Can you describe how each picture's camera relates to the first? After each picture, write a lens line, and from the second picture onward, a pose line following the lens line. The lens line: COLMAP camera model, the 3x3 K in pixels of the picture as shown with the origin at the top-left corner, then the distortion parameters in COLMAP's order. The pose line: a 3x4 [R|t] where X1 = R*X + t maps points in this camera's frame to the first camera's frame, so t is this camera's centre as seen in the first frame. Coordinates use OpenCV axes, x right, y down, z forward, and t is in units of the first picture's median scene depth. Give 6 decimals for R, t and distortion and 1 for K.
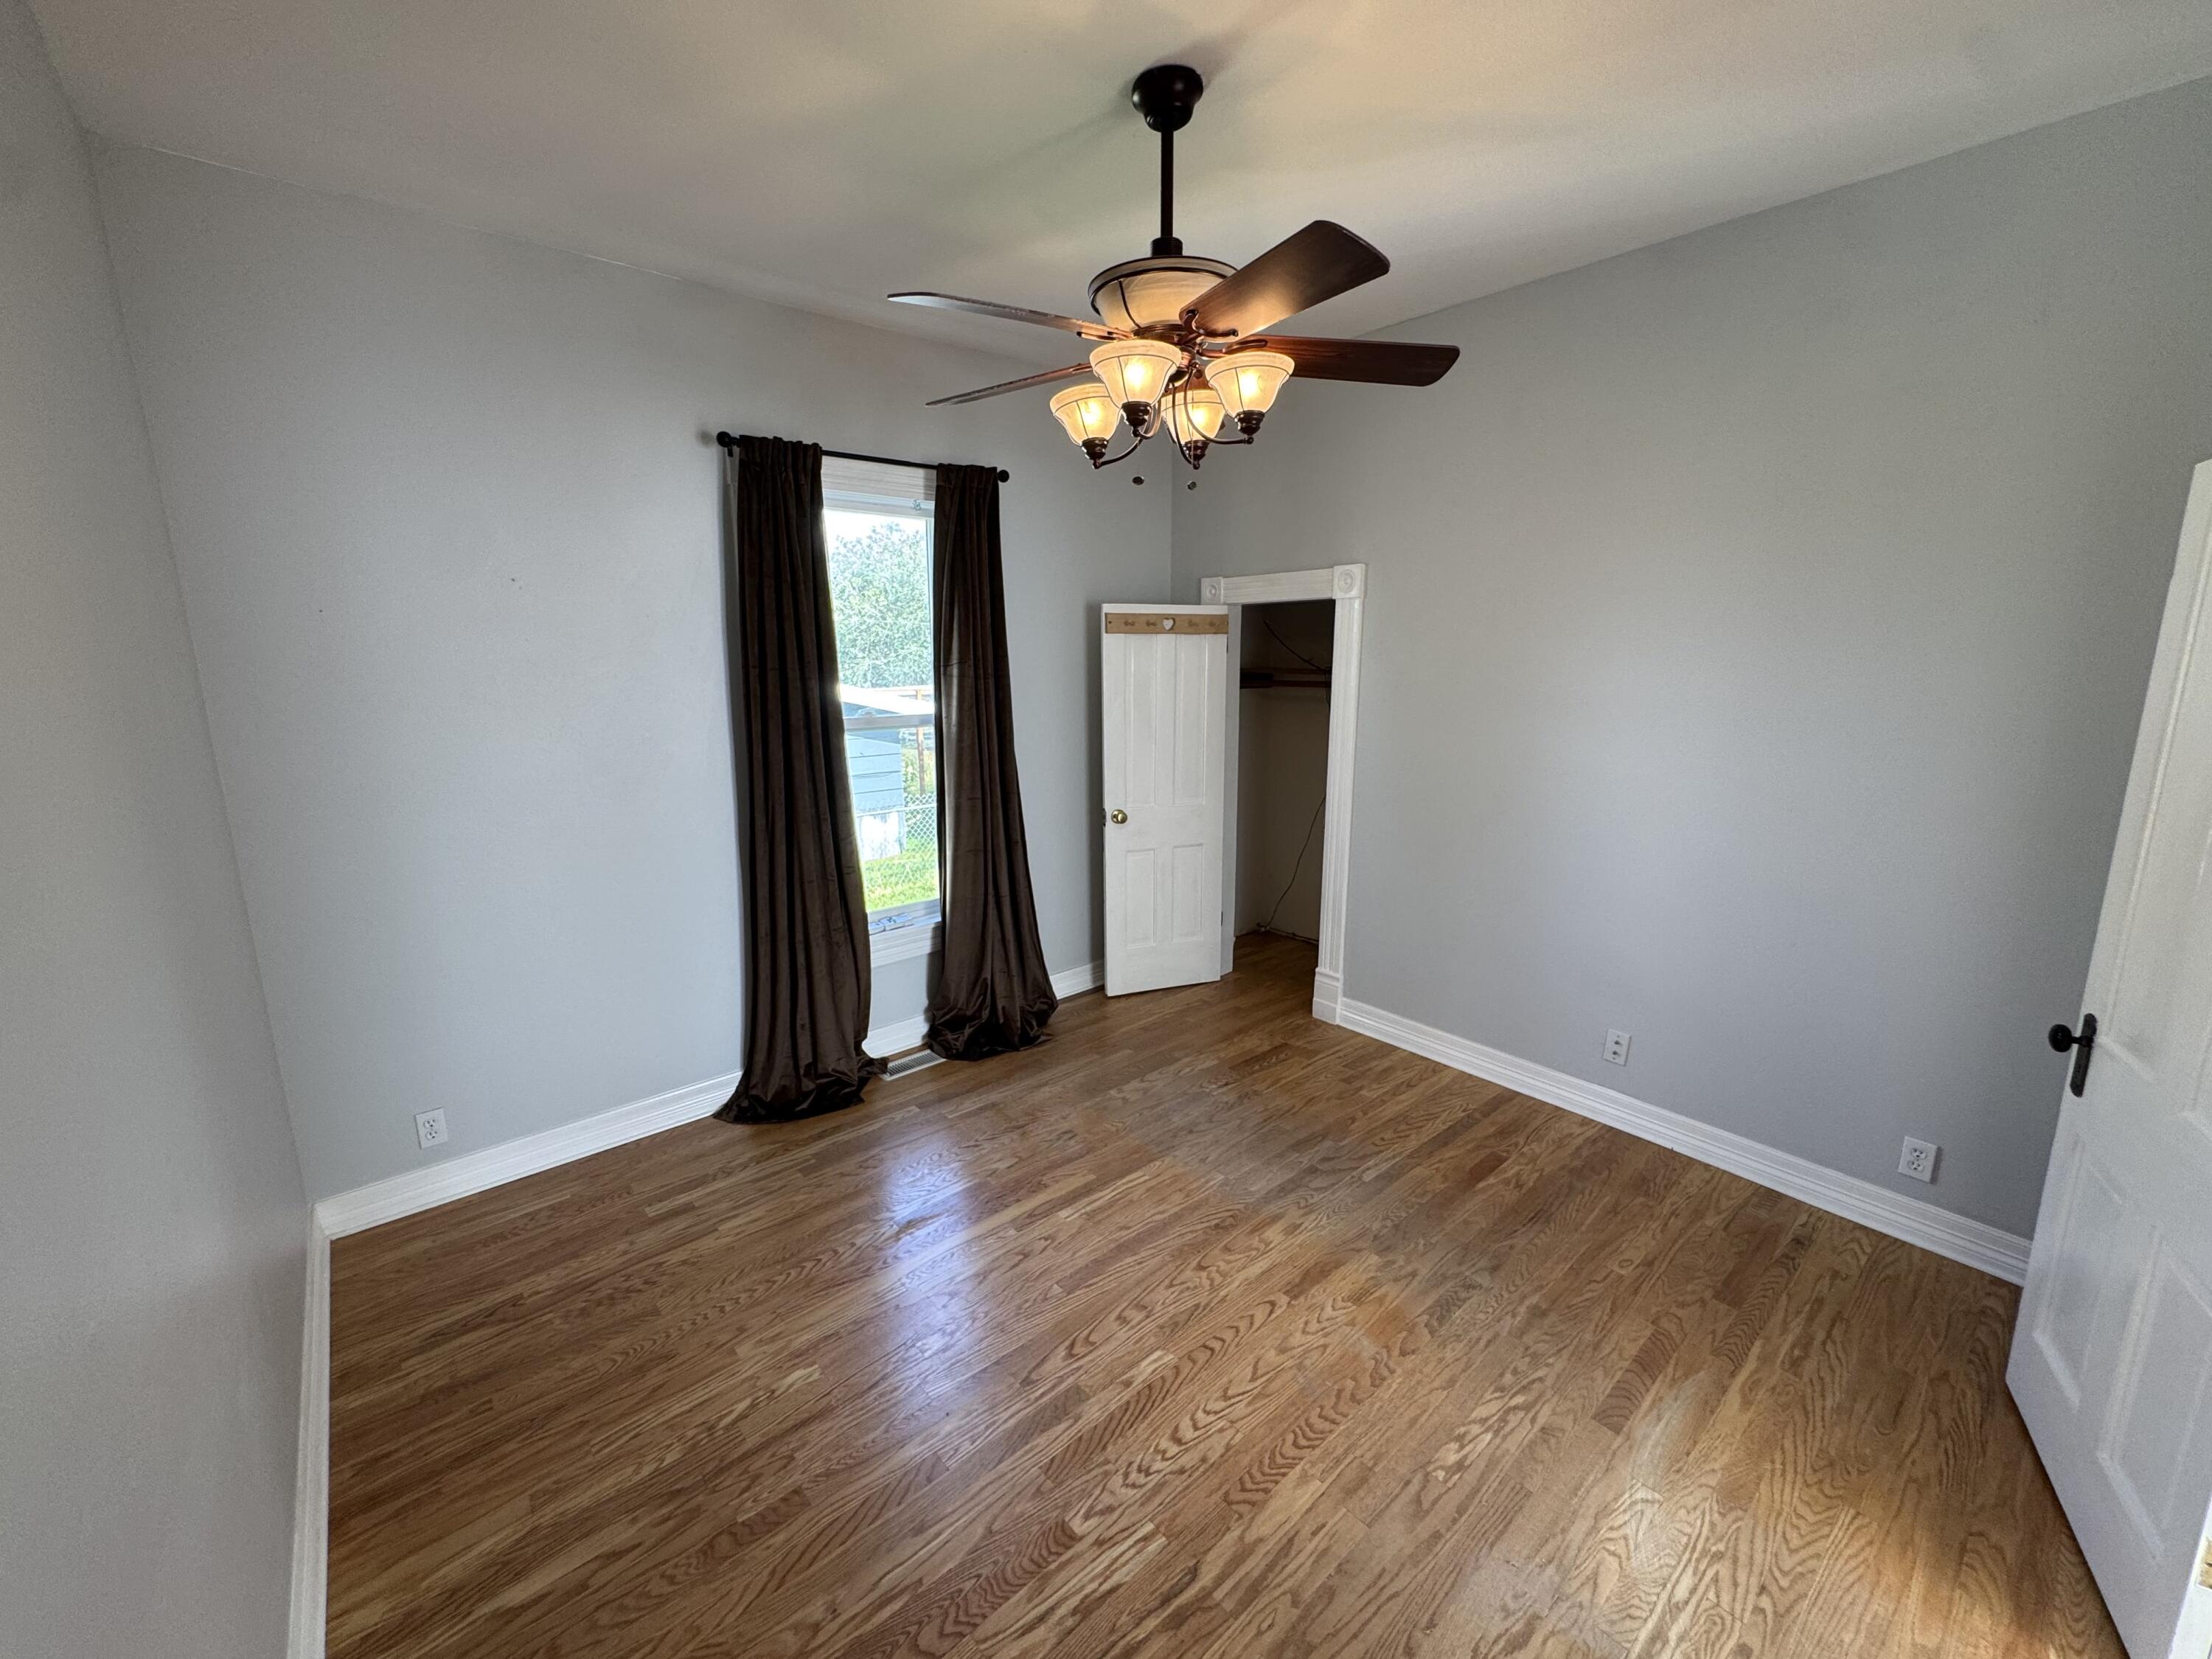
lens RADIAL K [[885.0, 0, 1118.2], [0, 885.0, 826.8], [0, 0, 1]] dist [-0.030184, 0.000219]
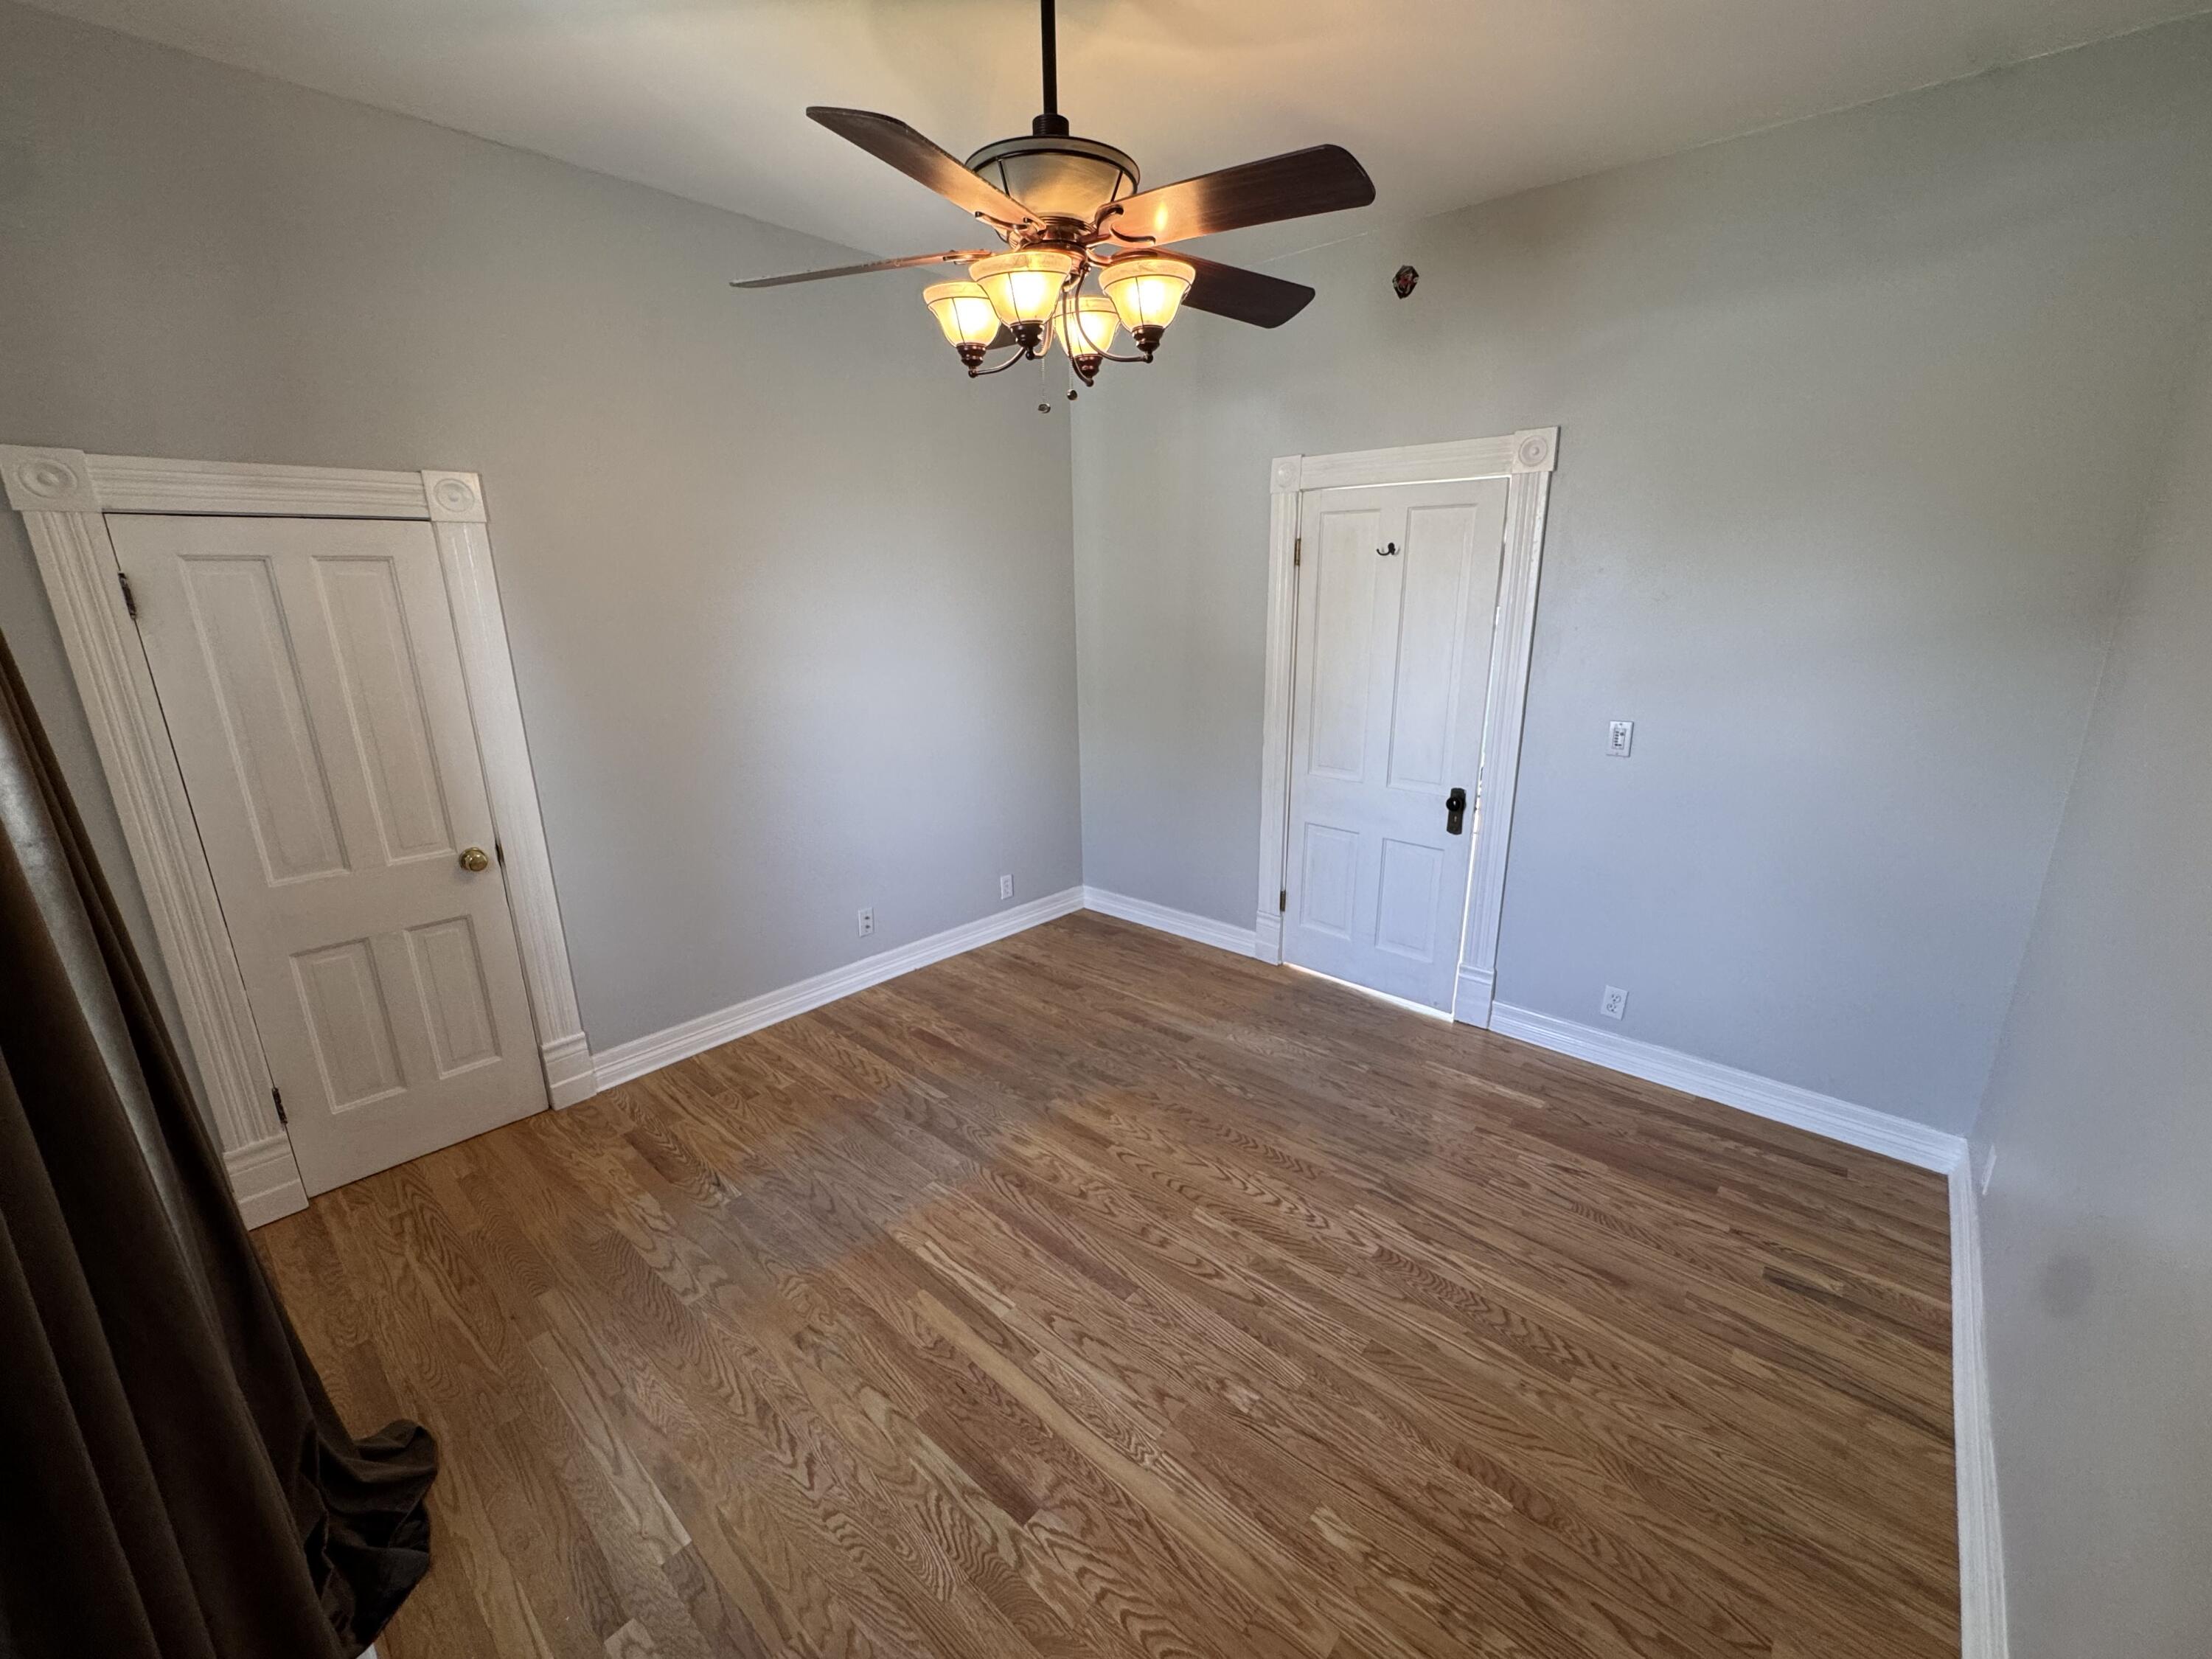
lens RADIAL K [[885.0, 0, 1118.2], [0, 885.0, 826.8], [0, 0, 1]] dist [-0.030184, 0.000219]
pose [[-0.141805, -0.255713, 0.956296, -0.855051], [0.209025, 0.936541, 0.281425, -0.194646], [-0.967574, 0.239797, -0.079355, 1.029073]]
